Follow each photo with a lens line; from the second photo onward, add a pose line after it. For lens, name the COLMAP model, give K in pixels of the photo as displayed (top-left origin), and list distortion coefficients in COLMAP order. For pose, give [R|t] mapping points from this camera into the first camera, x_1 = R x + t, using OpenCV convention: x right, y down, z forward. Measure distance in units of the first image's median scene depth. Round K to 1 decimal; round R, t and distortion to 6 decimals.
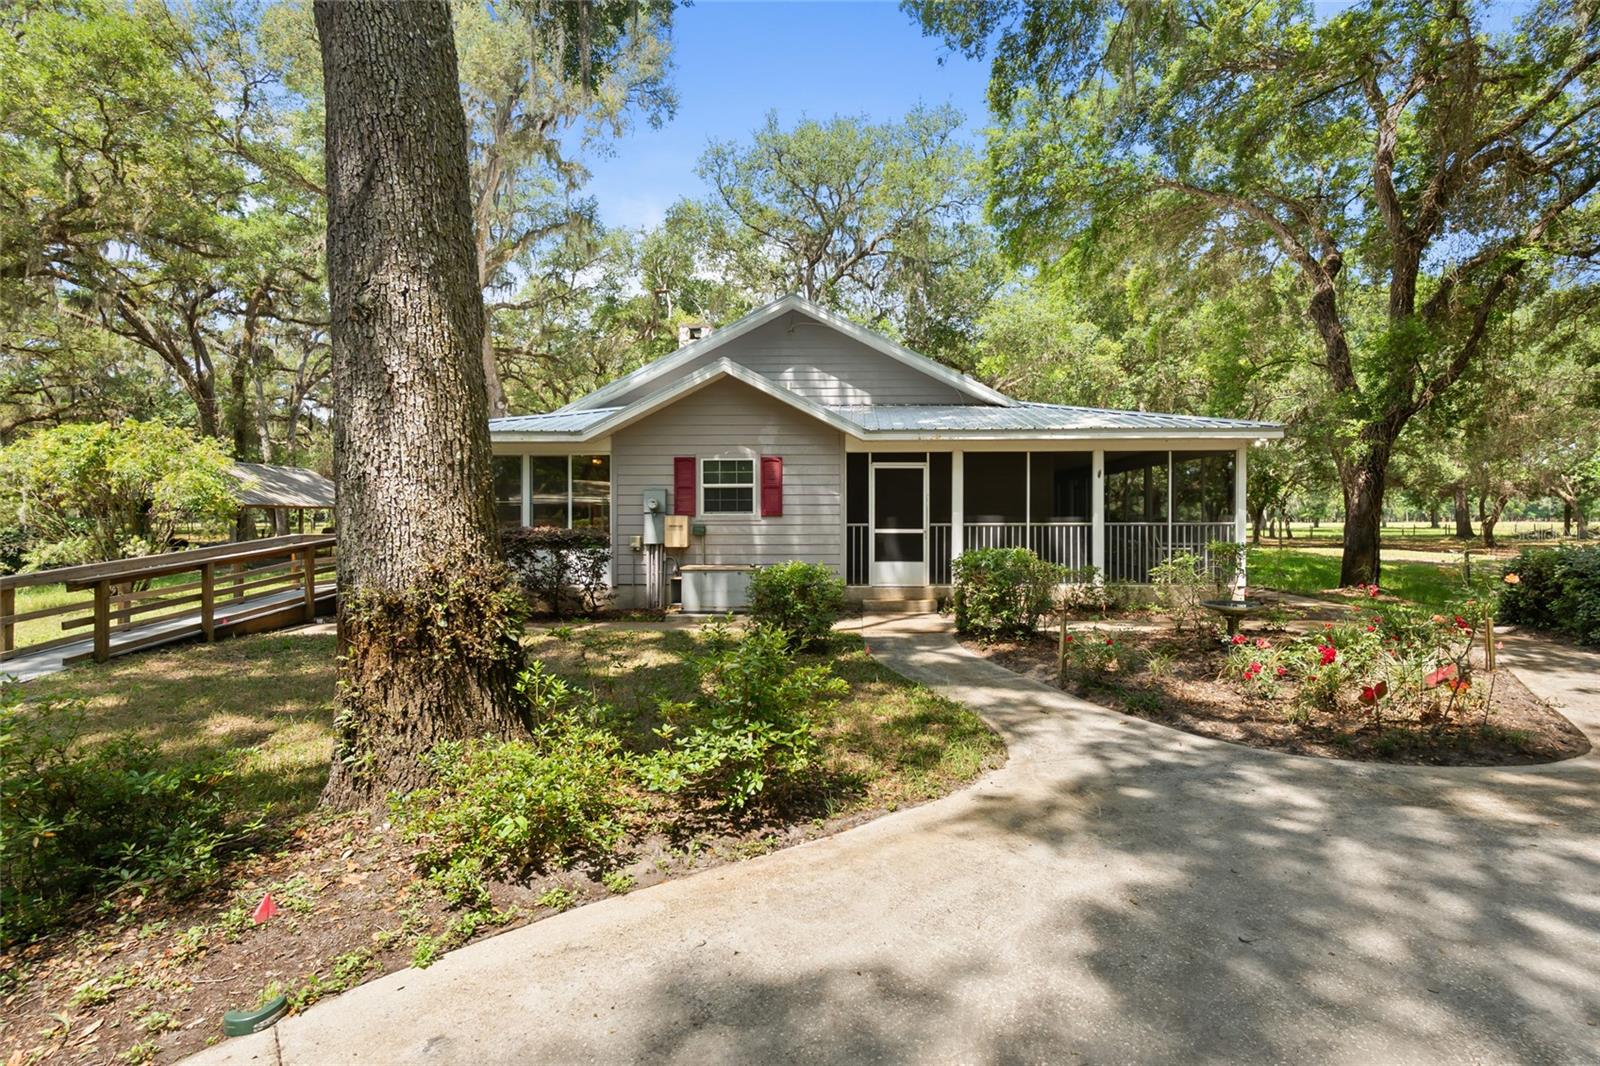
lens RADIAL K [[725.2, 0, 800.0], [0, 725.2, 533.0], [0, 0, 1]] dist [-0.017217, 0.000232]
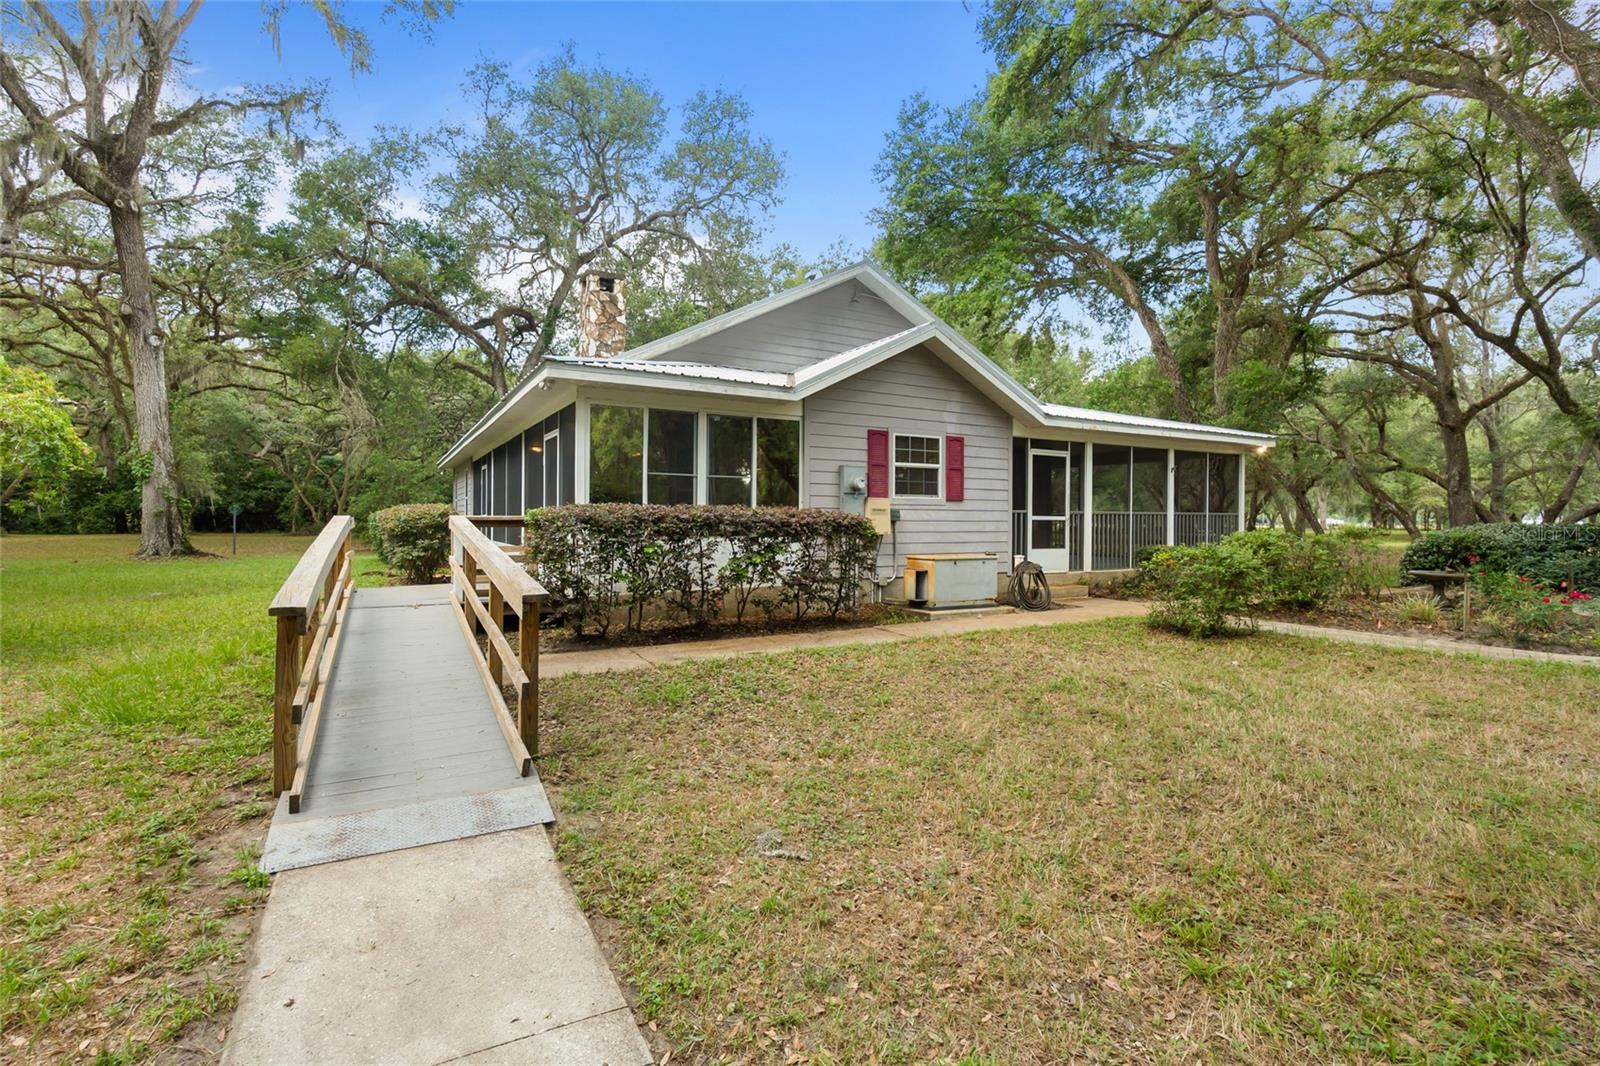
lens RADIAL K [[725.2, 0, 800.0], [0, 725.2, 533.0], [0, 0, 1]] dist [-0.017217, 0.000232]
pose [[0.869677, -0.003084, 0.493611, -0.661369], [-0.000230, 0.999978, 0.006653, 0.011637], [-0.493621, -0.005899, 0.869657, 0.298902]]
